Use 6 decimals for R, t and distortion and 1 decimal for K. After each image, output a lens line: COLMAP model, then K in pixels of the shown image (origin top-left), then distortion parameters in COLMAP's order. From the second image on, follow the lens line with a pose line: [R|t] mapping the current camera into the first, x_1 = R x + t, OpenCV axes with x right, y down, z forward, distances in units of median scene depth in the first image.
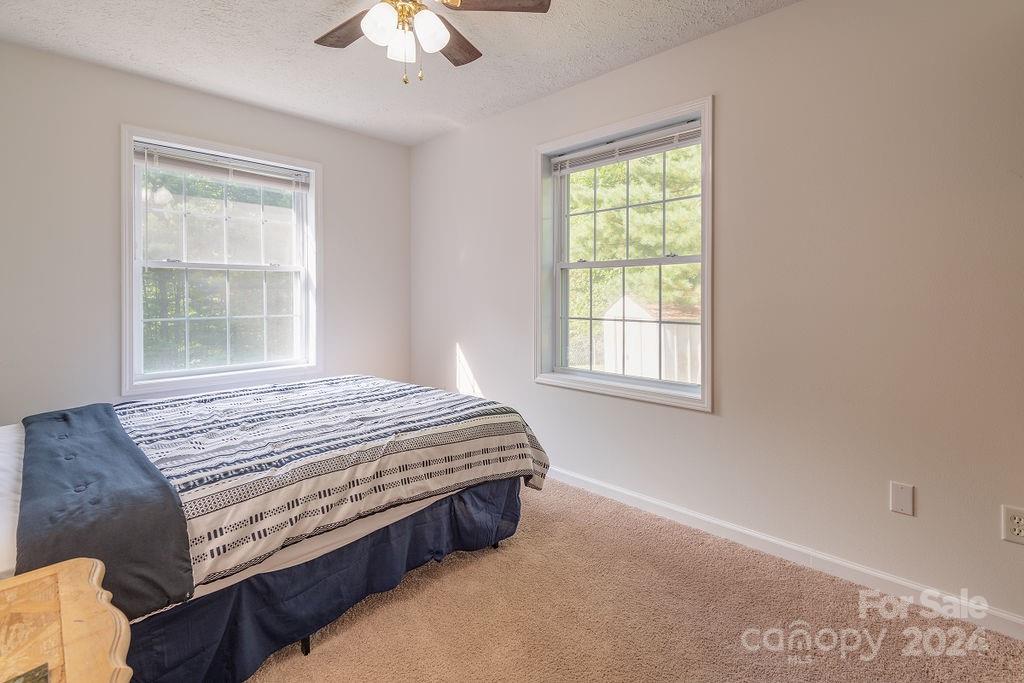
lens RADIAL K [[475.7, 0, 513.8], [0, 475.7, 280.0], [0, 0, 1]] dist [0.001171, 0.000026]
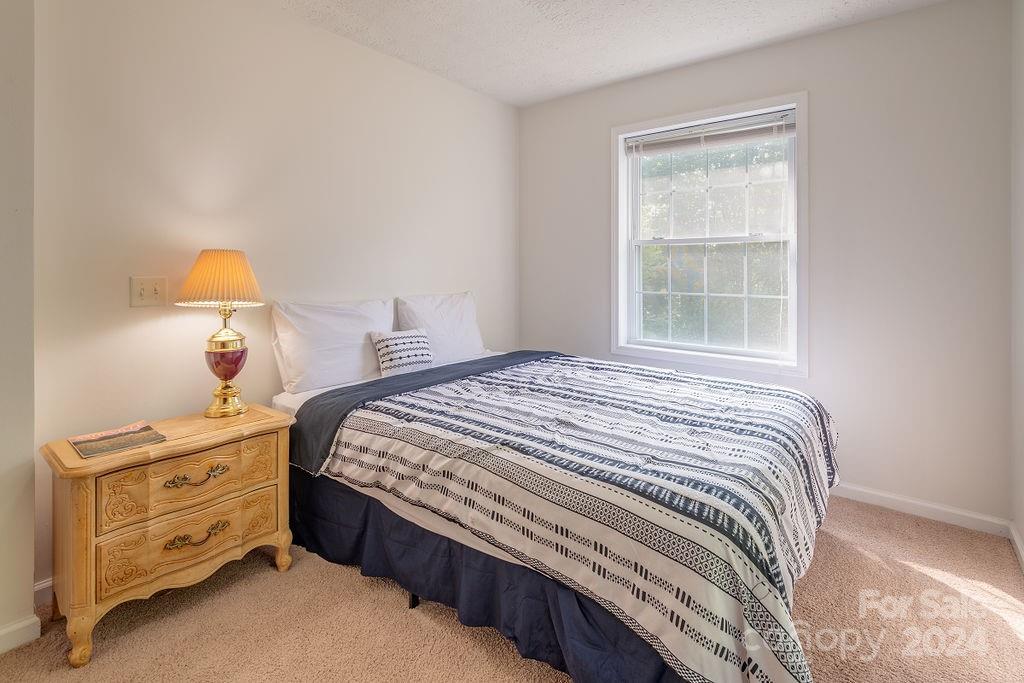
lens RADIAL K [[483.6, 0, 517.2], [0, 483.6, 265.3], [0, 0, 1]] dist [0.001153, 0.000028]
pose [[0.107174, -0.006854, -0.994217, 0.506435], [0.021784, 0.999752, -0.004544, 0.027376], [0.994002, -0.021171, 0.107296, 0.864372]]
